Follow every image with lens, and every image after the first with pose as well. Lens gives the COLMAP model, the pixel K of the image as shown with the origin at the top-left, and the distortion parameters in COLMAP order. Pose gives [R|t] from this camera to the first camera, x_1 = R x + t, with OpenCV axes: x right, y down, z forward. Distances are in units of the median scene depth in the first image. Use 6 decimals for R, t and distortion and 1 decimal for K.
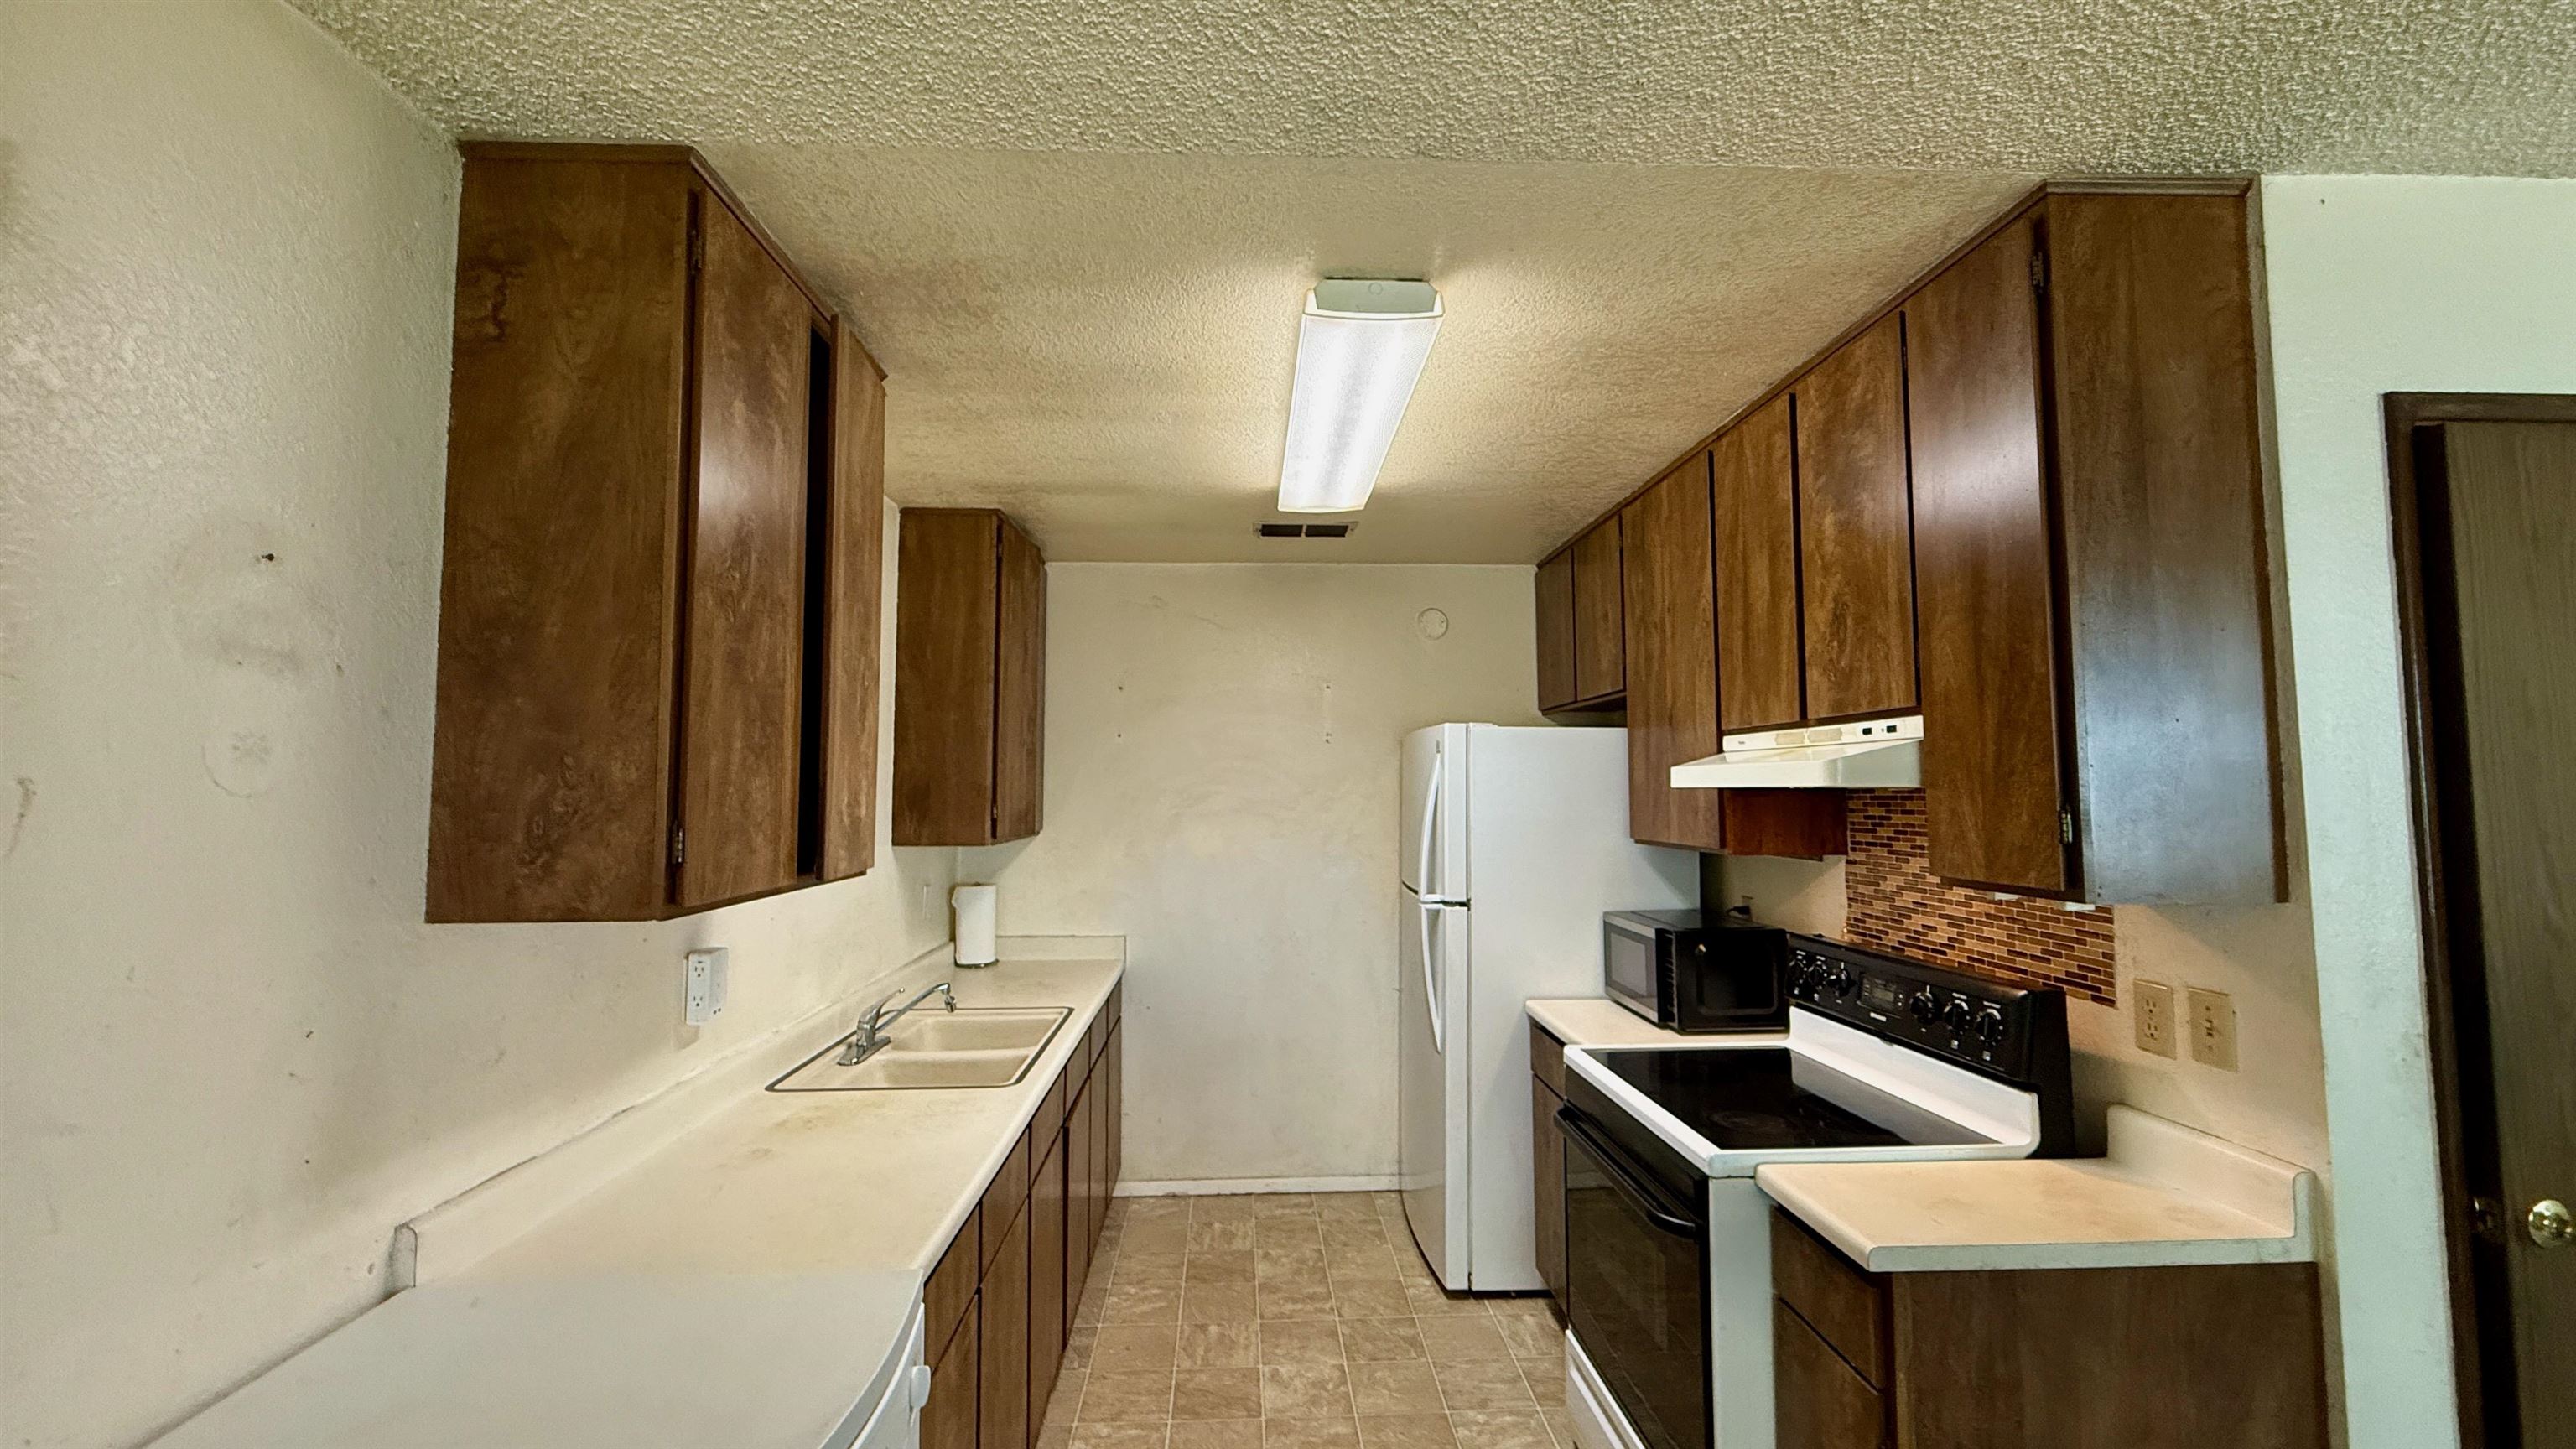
lens RADIAL K [[1024.7, 0, 1280.4], [0, 1024.7, 725.2], [0, 0, 1]] dist [-0.000420, 0.000133]
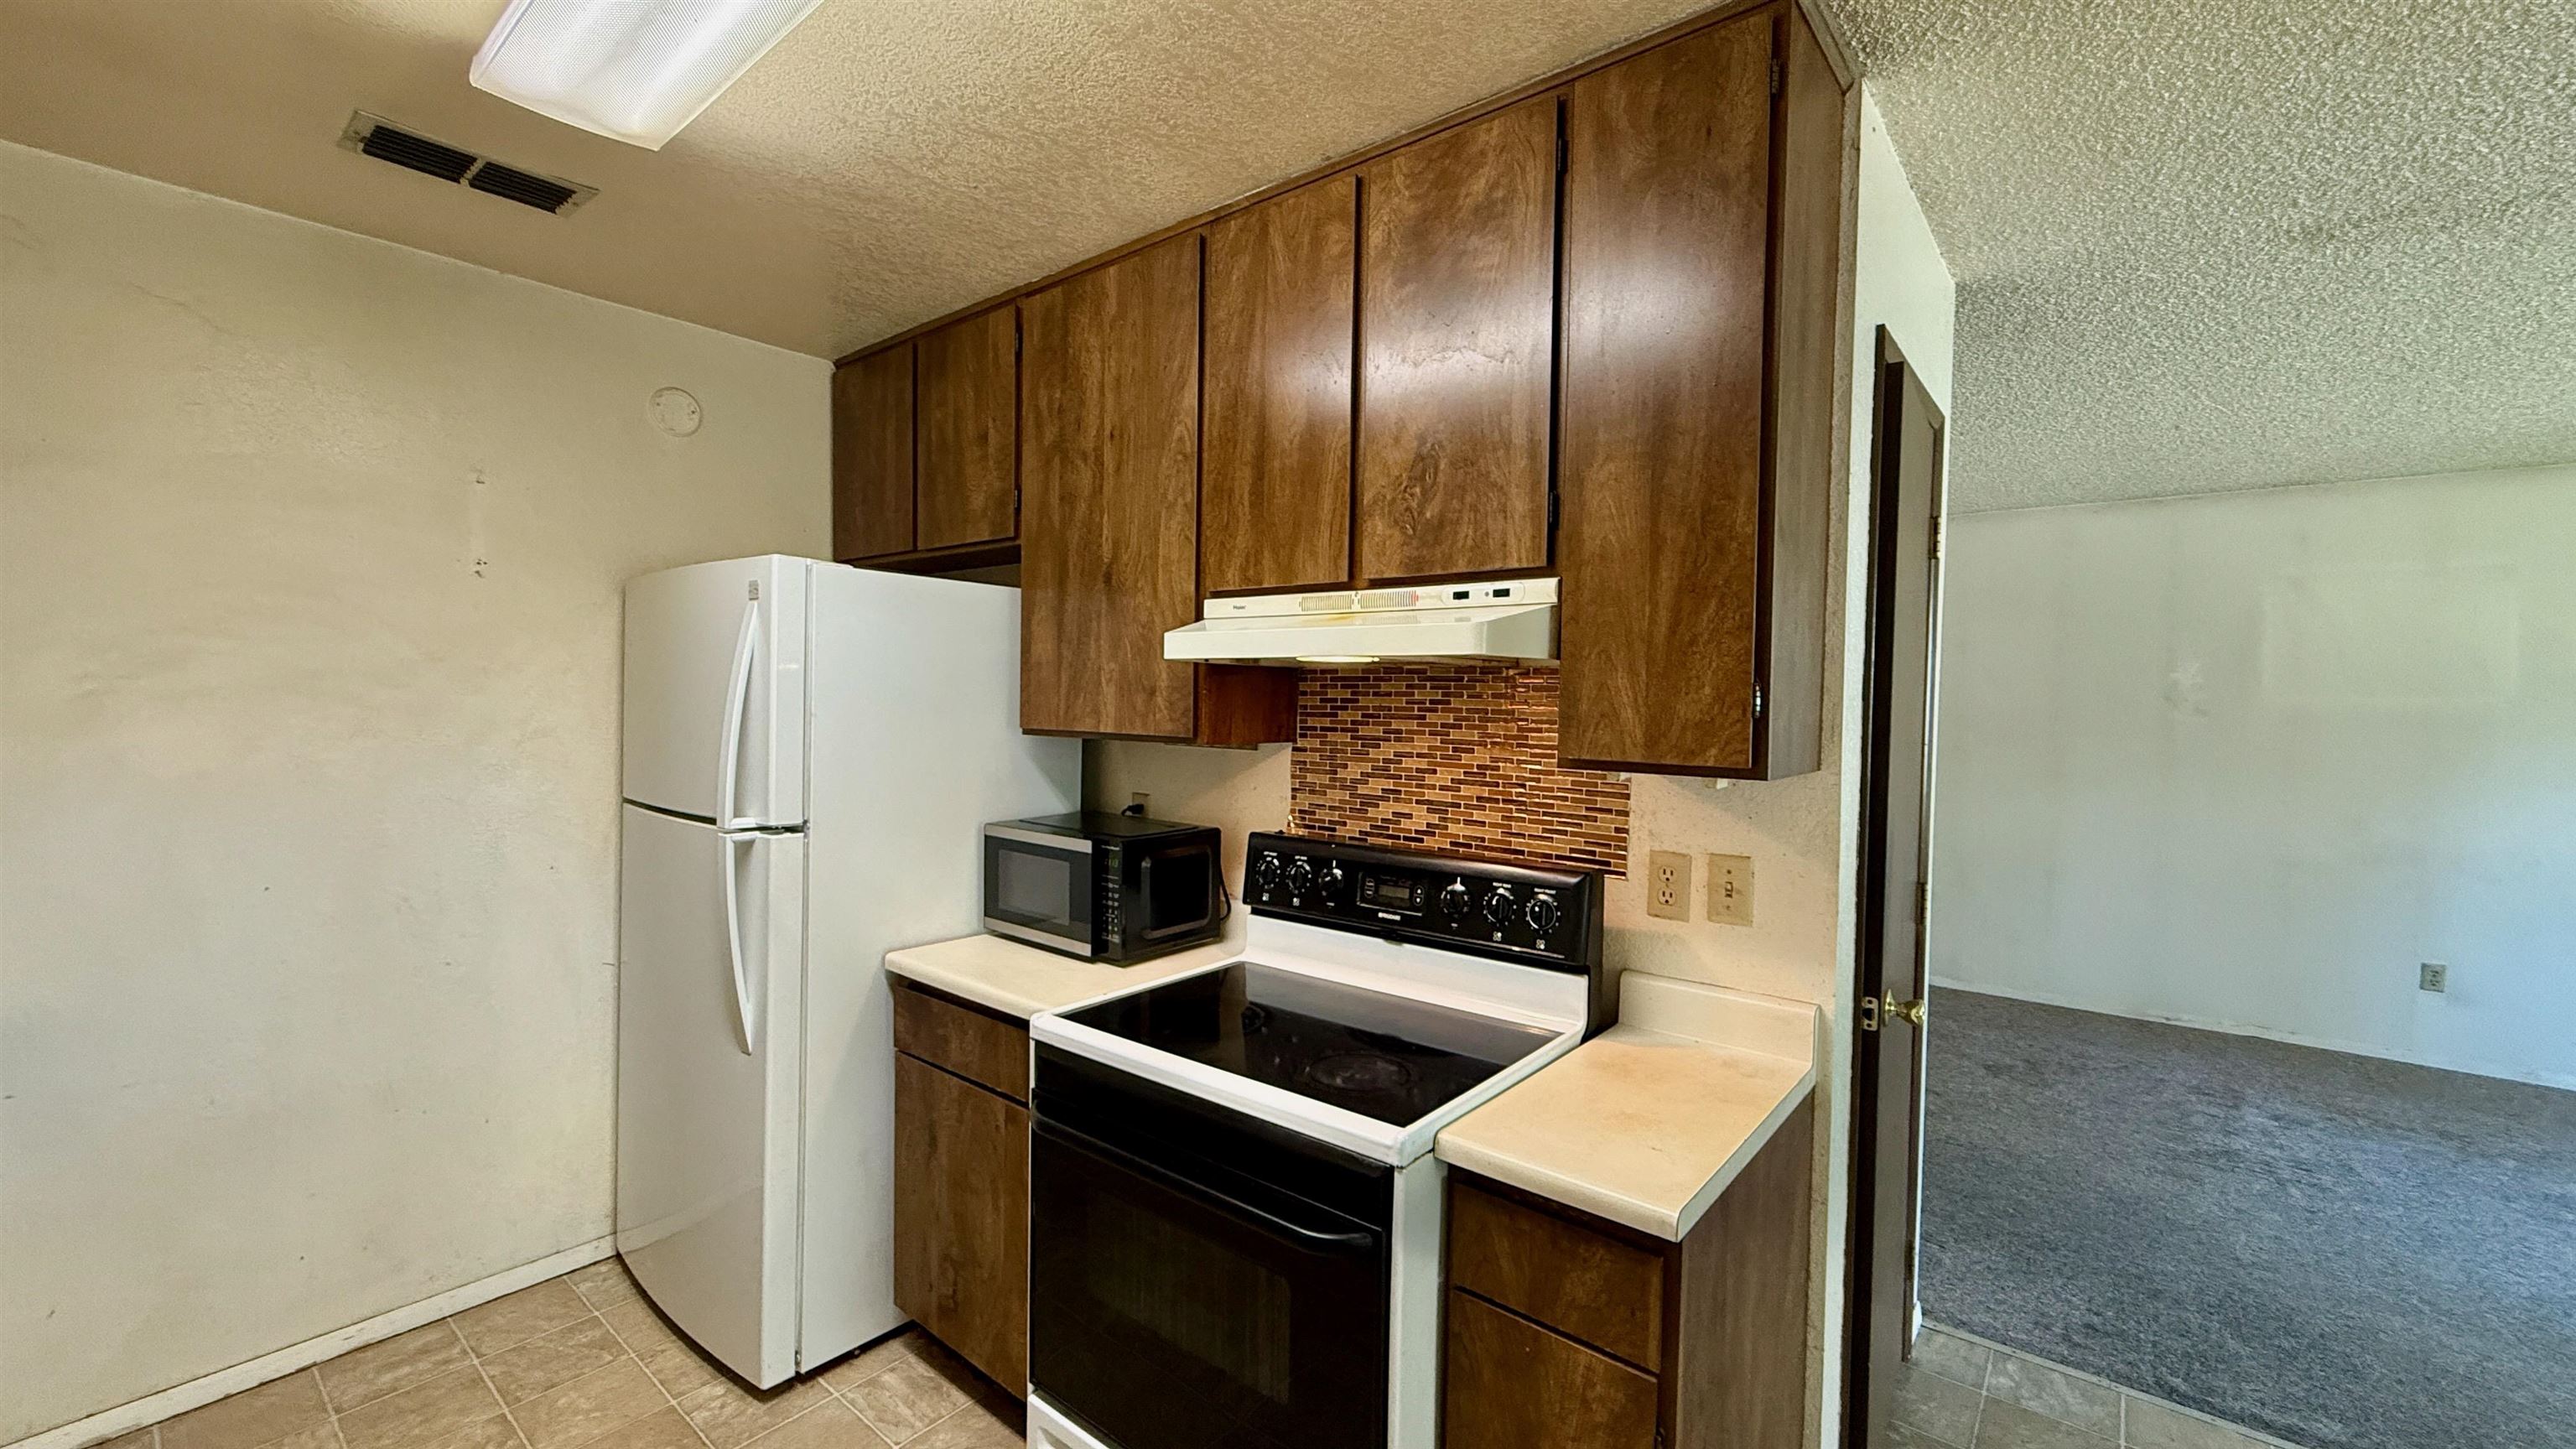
lens RADIAL K [[1024.7, 0, 1285.6], [0, 1024.7, 726.1], [0, 0, 1]] dist [-0.000420, 0.000133]
pose [[0.671754, -0.008569, 0.740725, -0.138568], [-0.064959, 0.995400, 0.070425, 0.054008], [-0.737921, -0.095425, 0.668107, 0.439068]]
